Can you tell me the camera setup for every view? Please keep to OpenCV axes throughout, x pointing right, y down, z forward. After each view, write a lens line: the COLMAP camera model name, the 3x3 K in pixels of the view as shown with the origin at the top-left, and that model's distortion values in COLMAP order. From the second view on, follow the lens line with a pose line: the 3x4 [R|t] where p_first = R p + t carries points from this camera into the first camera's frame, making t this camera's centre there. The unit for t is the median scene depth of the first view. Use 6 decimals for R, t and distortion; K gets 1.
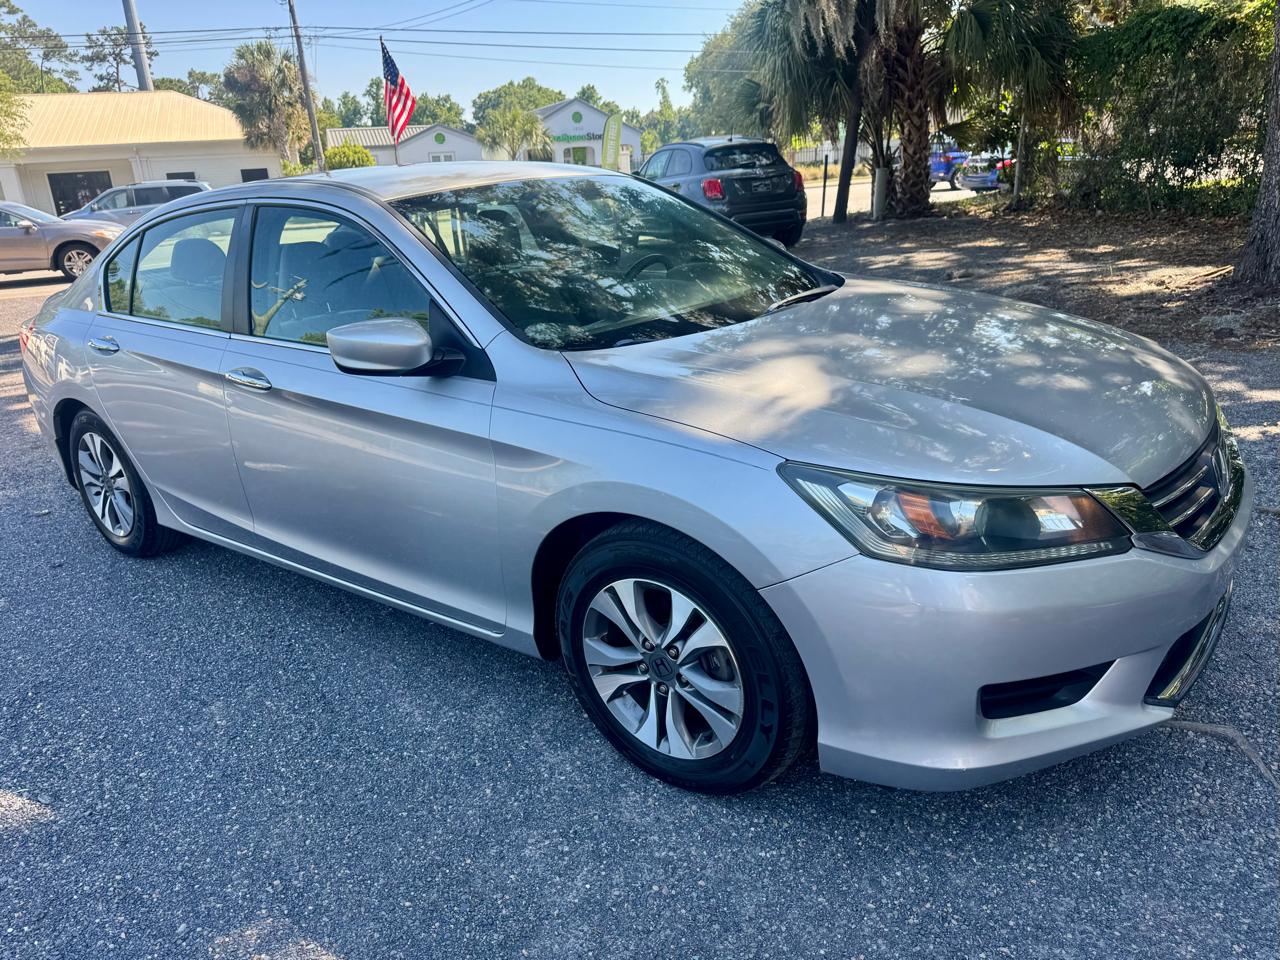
lens RADIAL K [[1071.2, 0, 404.4], [0, 1071.2, 655.5], [0, 0, 1]] dist [-0.003717, -0.001676]
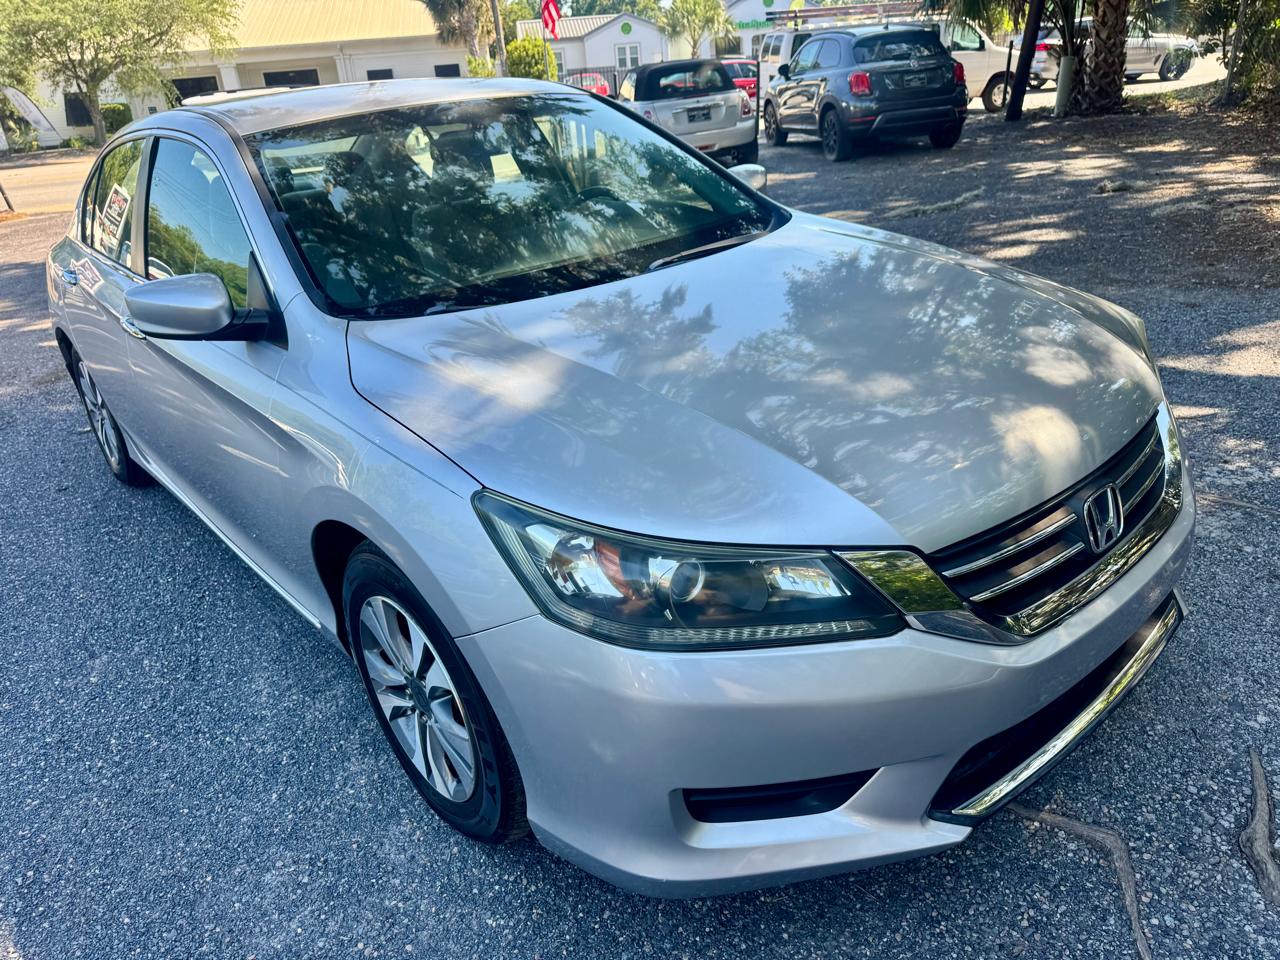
lens RADIAL K [[916.6, 0, 707.7], [0, 916.6, 562.0], [0, 0, 1]] dist [-0.003753, -0.002678]
pose [[0.981942, 0.077939, -0.172380, 0.318053], [-0.059962, 0.992433, 0.107151, -0.103454], [0.179427, -0.094880, 0.979185, 0.164441]]
